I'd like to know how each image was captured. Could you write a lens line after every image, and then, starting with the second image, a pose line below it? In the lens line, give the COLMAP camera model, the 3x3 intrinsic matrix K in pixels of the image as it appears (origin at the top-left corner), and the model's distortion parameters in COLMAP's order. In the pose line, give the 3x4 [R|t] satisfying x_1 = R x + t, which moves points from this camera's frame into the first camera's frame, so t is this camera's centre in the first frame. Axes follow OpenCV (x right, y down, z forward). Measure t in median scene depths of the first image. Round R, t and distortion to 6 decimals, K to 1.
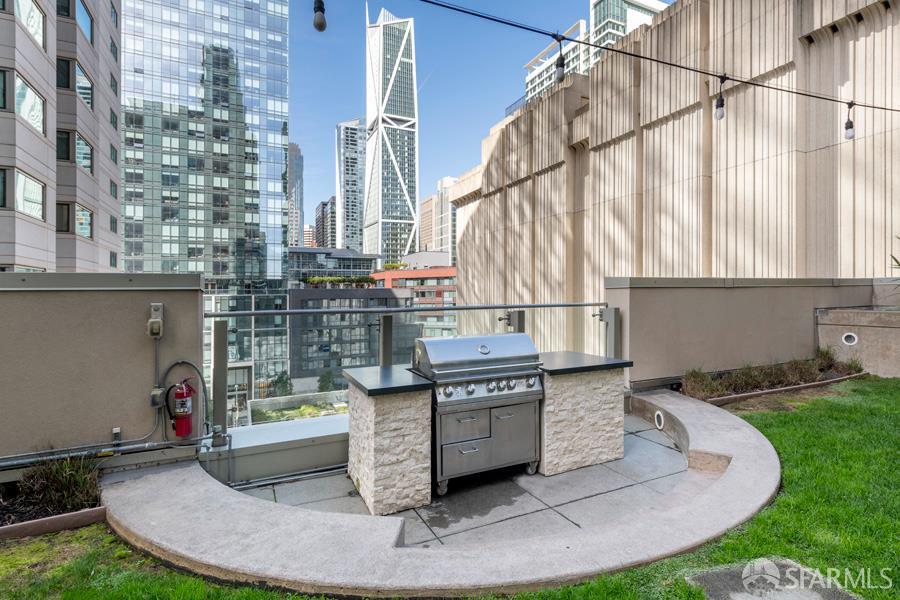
lens RADIAL K [[434.7, 0, 450.6], [0, 434.7, 285.7], [0, 0, 1]] dist [0.013191, -0.005423]
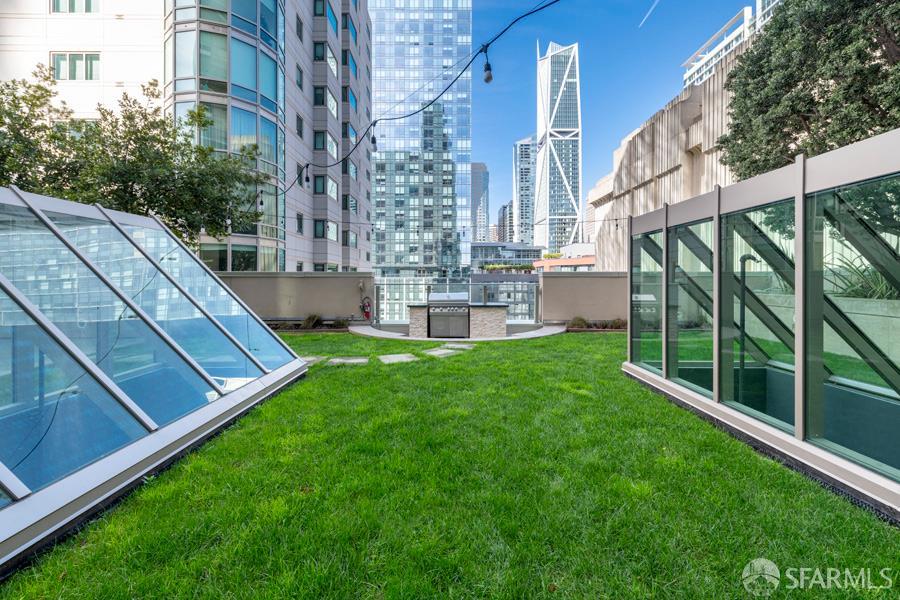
lens RADIAL K [[363.6, 0, 449.8], [0, 363.6, 273.6], [0, 0, 1]] dist [0.000912, -0.000012]
pose [[0.900822, 0.003120, -0.434176, 0.071389], [0.000171, 0.999972, 0.007541, -0.002173], [0.434188, -0.006867, 0.900796, -0.076897]]
